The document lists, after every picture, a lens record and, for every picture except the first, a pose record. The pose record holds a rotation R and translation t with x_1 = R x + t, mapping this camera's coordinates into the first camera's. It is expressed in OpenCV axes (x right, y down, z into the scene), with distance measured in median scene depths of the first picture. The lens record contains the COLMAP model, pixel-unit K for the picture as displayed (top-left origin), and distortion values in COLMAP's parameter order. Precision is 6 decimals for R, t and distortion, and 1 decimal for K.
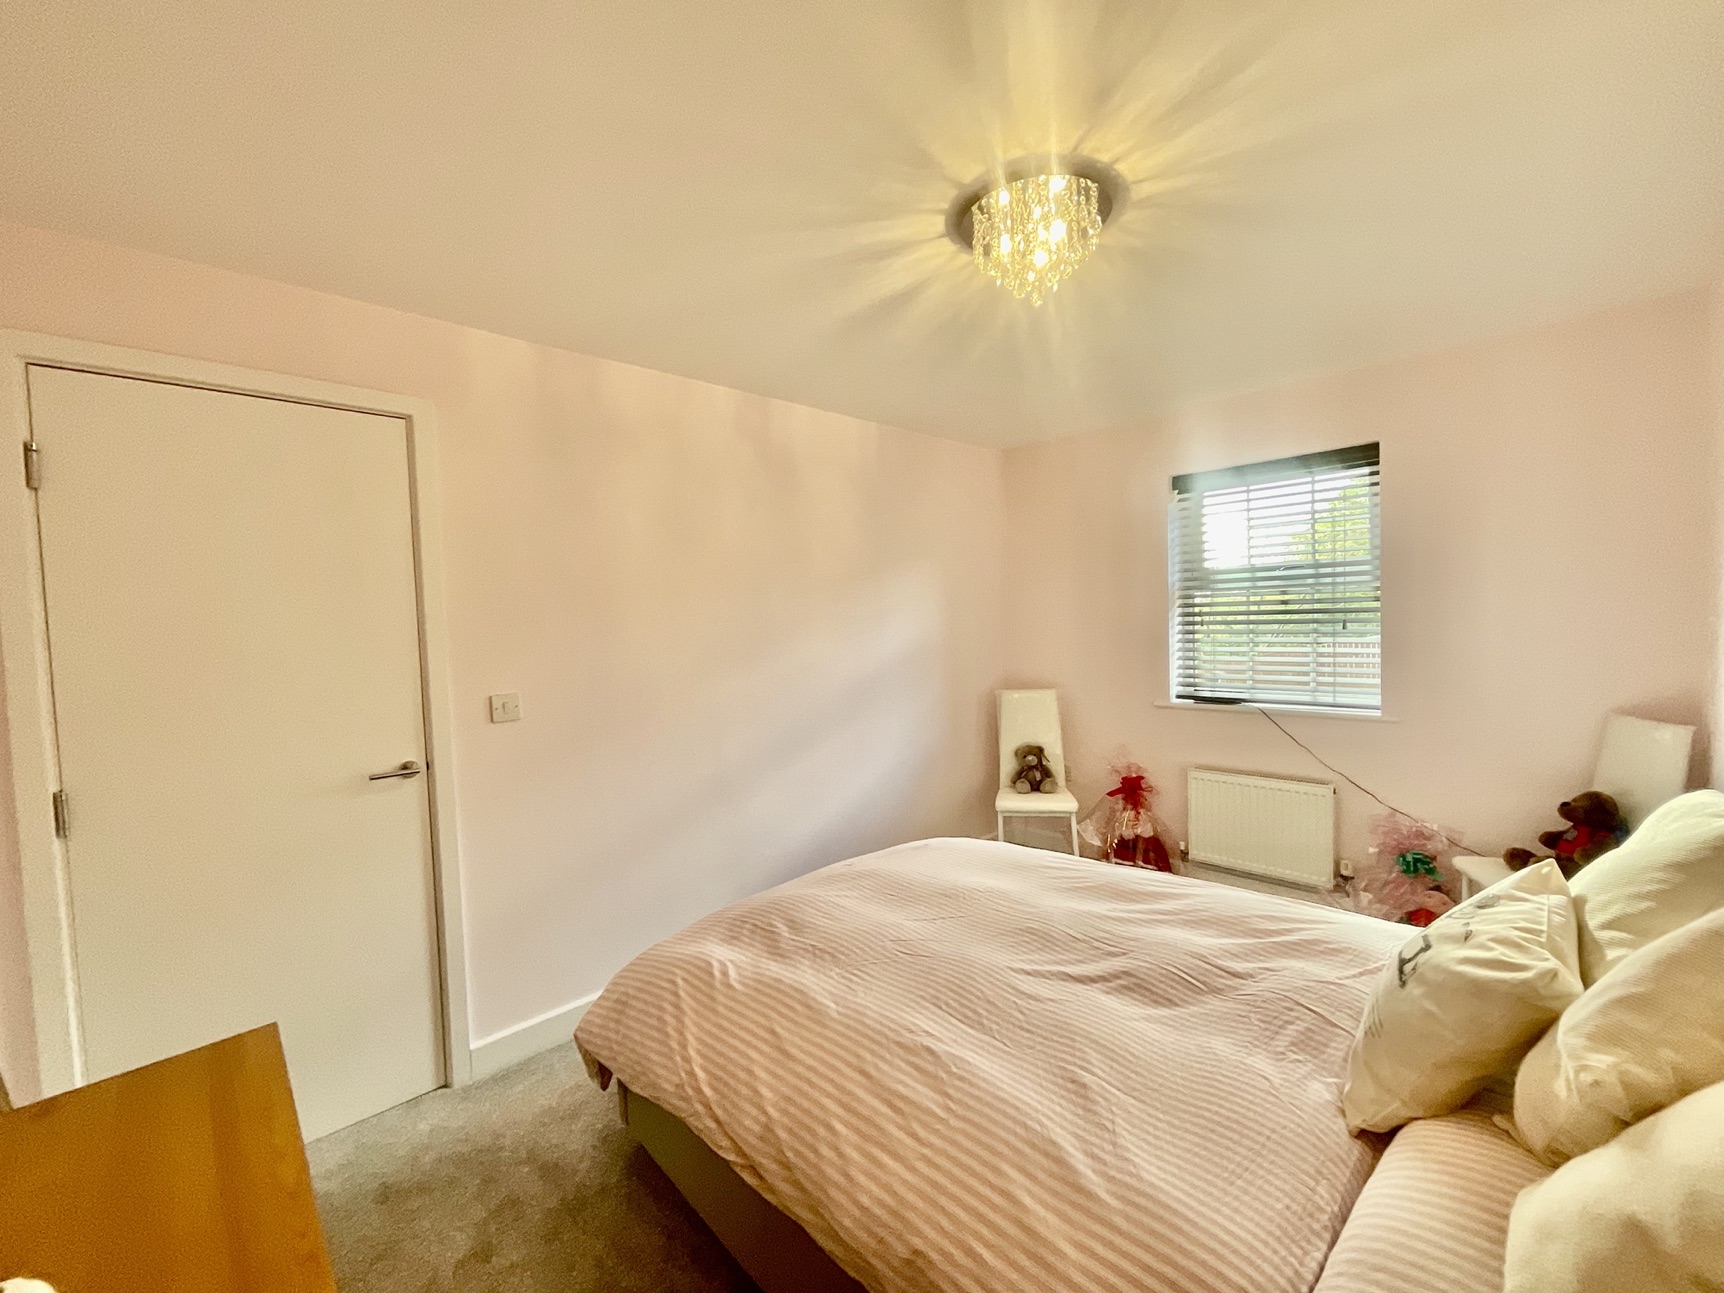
lens RADIAL K [[698.7, 0, 862.2], [0, 698.7, 651.3], [0, 0, 1]] dist [-0.002128, 0.001066]
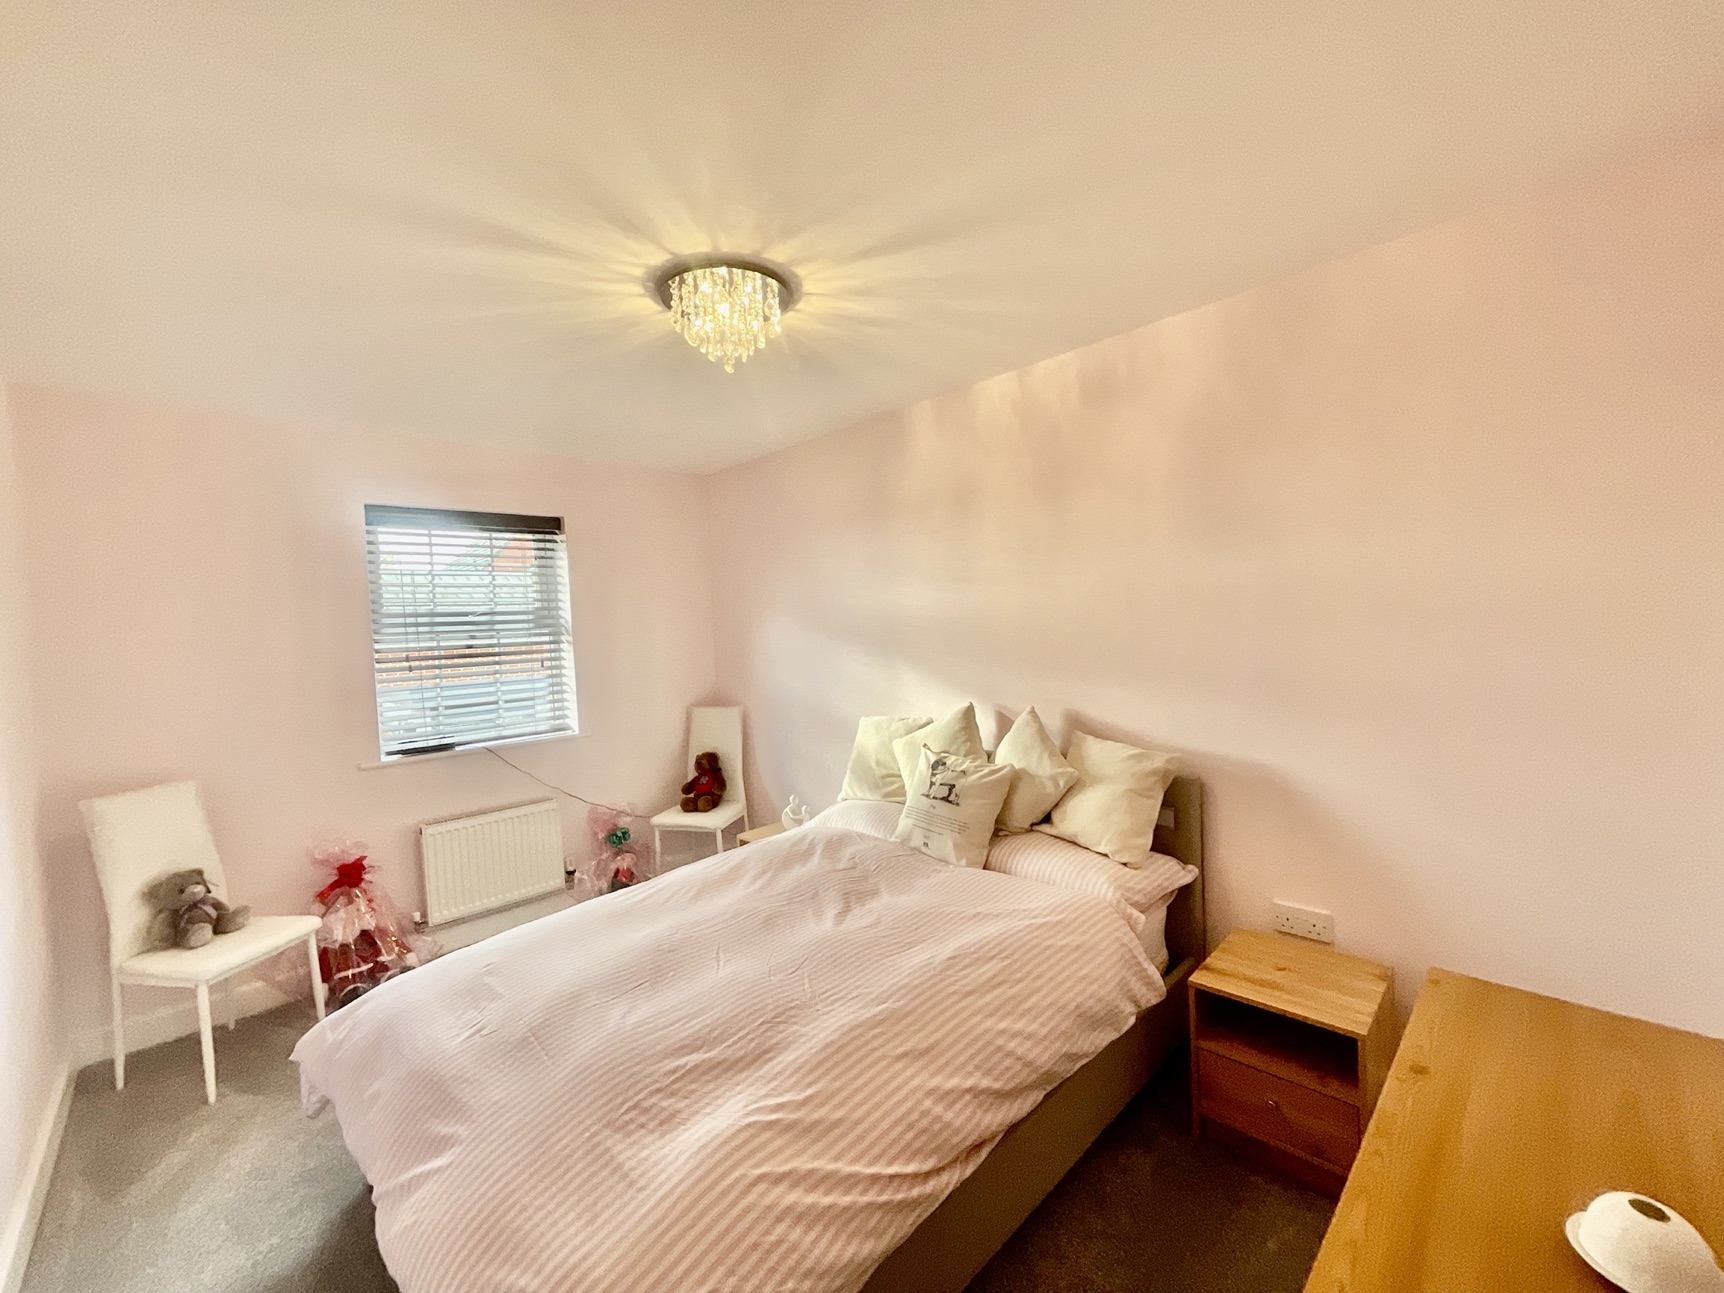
lens RADIAL K [[698.7, 0, 861.5], [0, 698.7, 652.2], [0, 0, 1]] dist [-0.002128, 0.001066]
pose [[-0.006039, -0.003802, 0.999975, -0.853889], [0.095579, 0.995412, 0.004362, -0.018087], [-0.995404, 0.095603, -0.005648, 0.784023]]
